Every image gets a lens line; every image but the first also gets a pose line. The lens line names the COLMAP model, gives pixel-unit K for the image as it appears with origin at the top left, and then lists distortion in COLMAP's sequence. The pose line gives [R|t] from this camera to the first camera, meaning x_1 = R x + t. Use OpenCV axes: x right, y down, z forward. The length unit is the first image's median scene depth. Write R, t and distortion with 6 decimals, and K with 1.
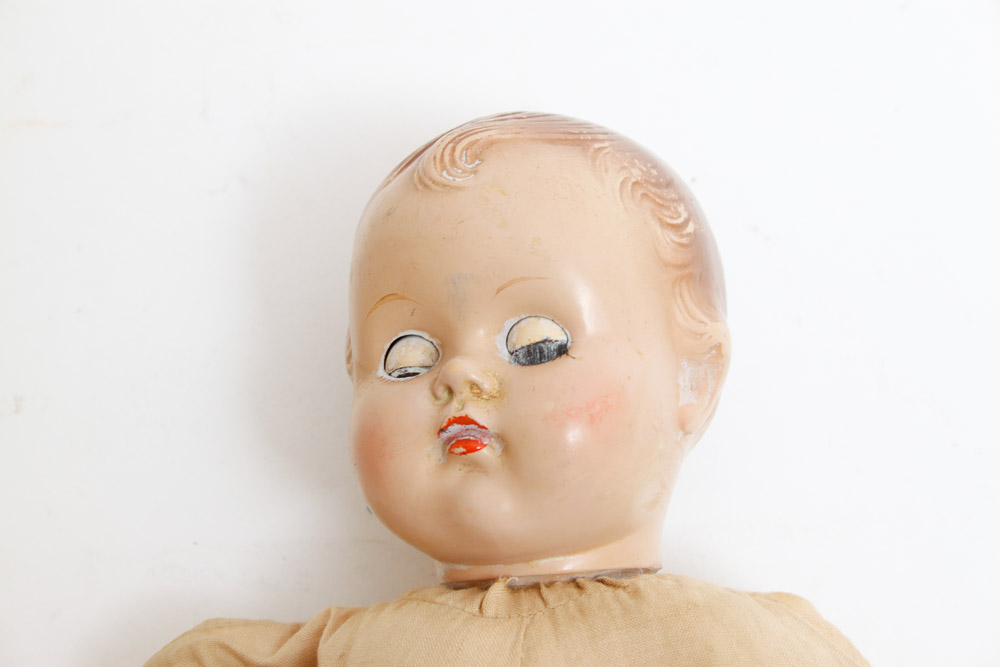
lens RADIAL K [[2444.1, 0, 500.0], [0, 2444.1, 333.5], [0, 0, 1]] dist [0.060464, 0.278332]
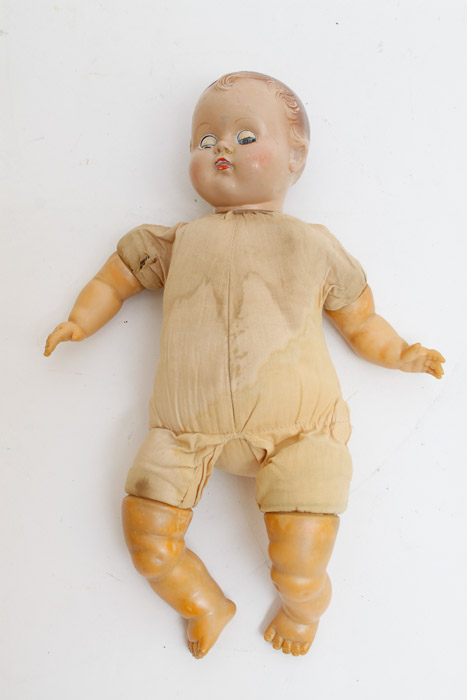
lens RADIAL K [[1097.8, 0, 233.5], [0, 1097.8, 350.0], [0, 0, 1]] dist [0.019864, 0.009478]
pose [[0.997180, 0.063644, -0.039756, 0.073636], [-0.060060, 0.994516, 0.085618, 0.159668], [0.044987, -0.082989, 0.995535, -0.494165]]
